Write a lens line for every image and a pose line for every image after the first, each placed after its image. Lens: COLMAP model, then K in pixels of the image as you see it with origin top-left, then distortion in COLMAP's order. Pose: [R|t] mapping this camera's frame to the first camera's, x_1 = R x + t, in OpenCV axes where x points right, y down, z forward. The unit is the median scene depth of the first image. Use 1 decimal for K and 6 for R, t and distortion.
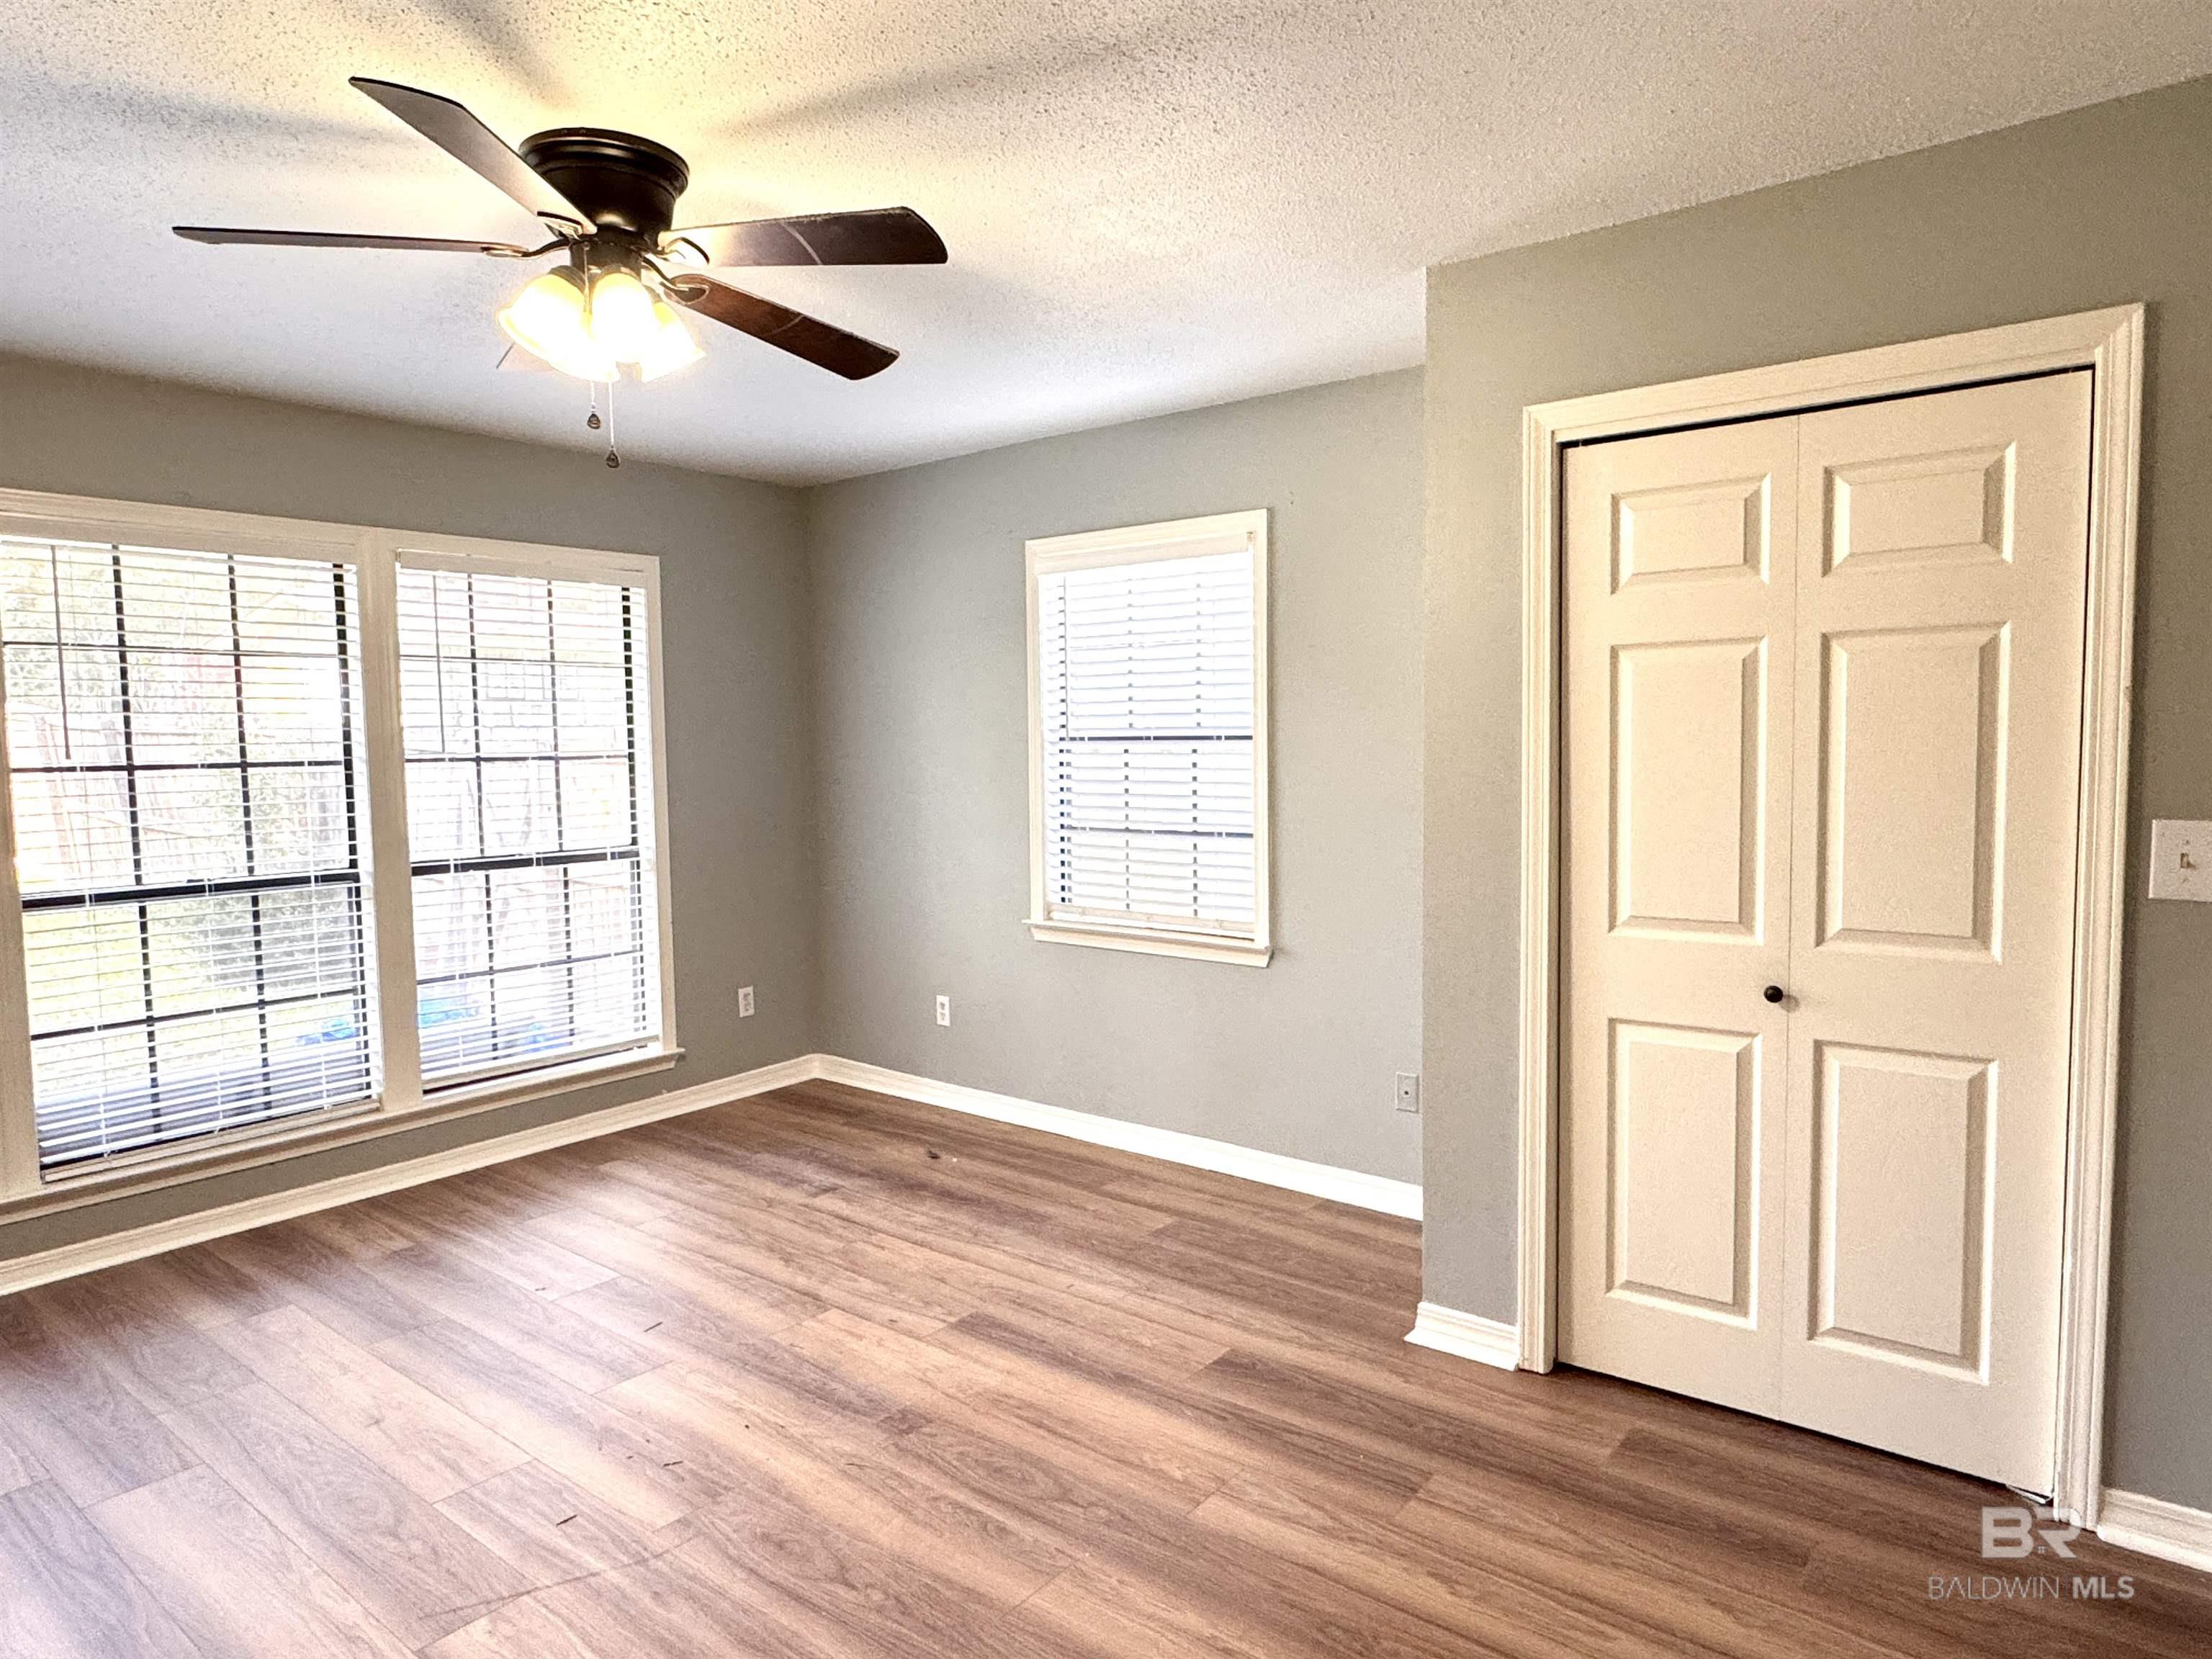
lens RADIAL K [[1334.2, 0, 1109.6], [0, 1334.2, 838.0], [0, 0, 1]] dist [0.004122, 0.002017]
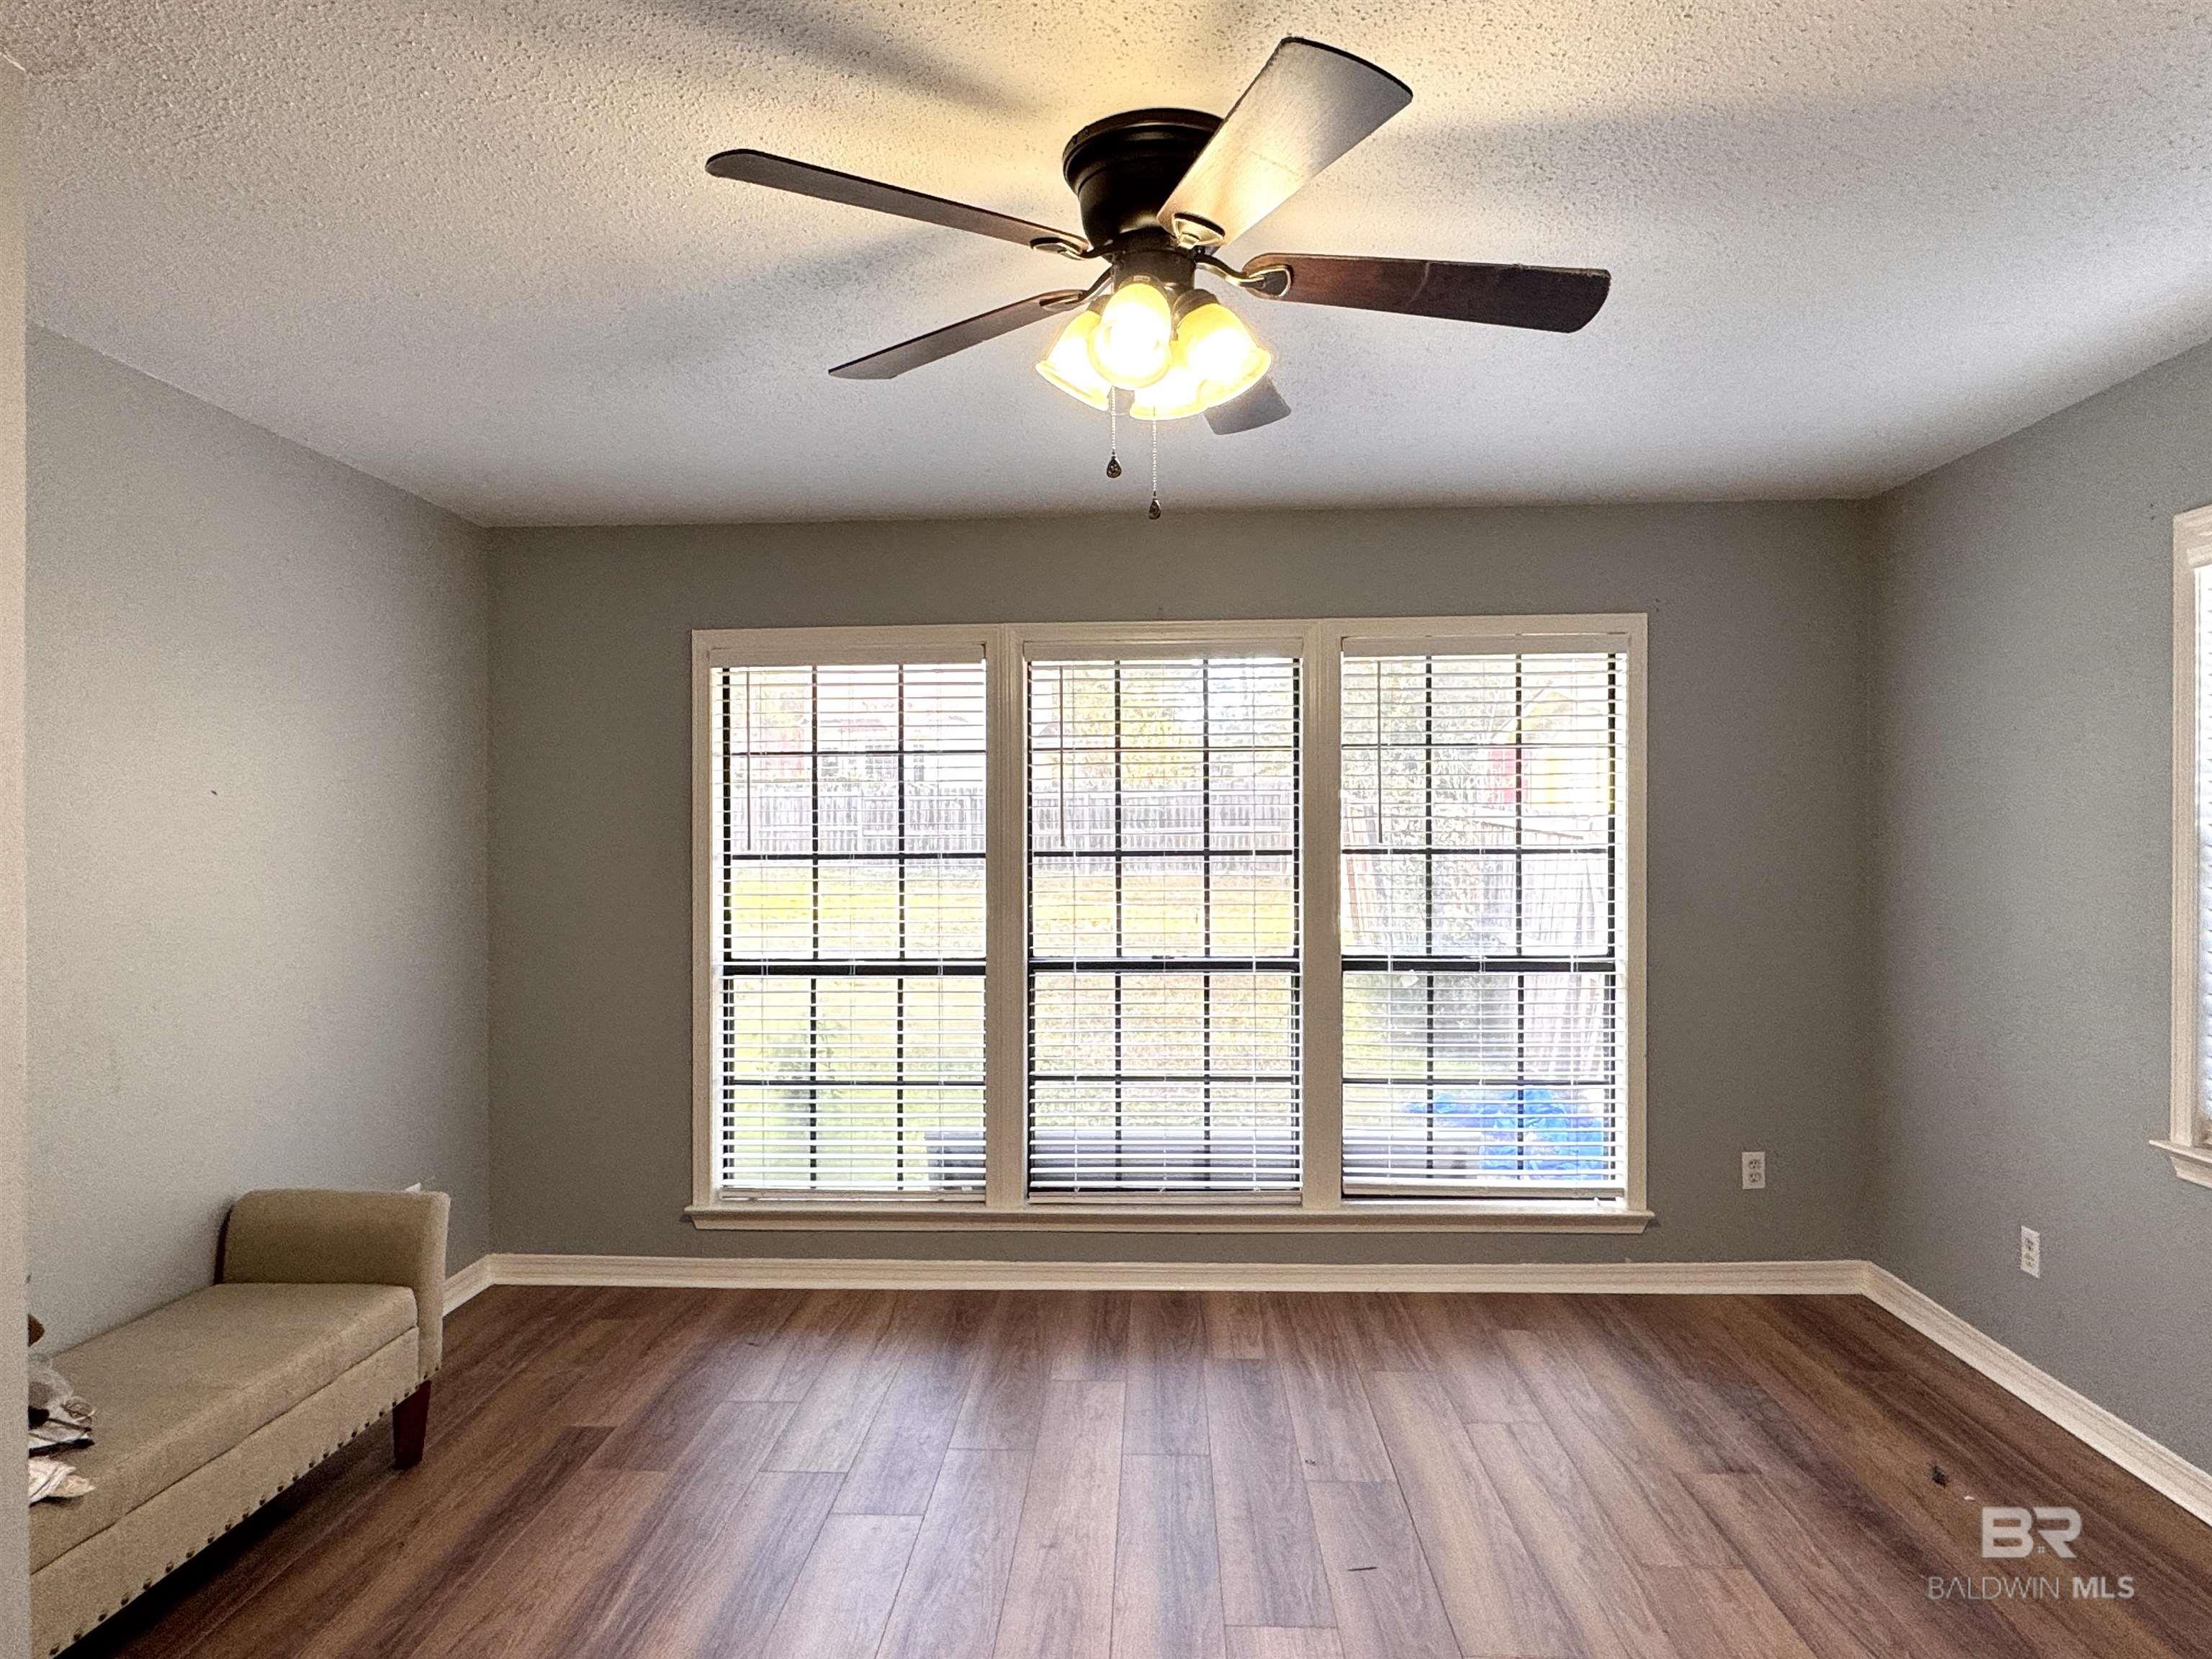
lens RADIAL K [[1334.2, 0, 1109.6], [0, 1334.2, 838.0], [0, 0, 1]] dist [0.004122, 0.002017]
pose [[0.589292, 0.016660, -0.807749, 0.160416], [-0.063573, 0.997644, -0.025803, -0.031876], [0.805415, 0.066557, 0.588962, 0.284826]]
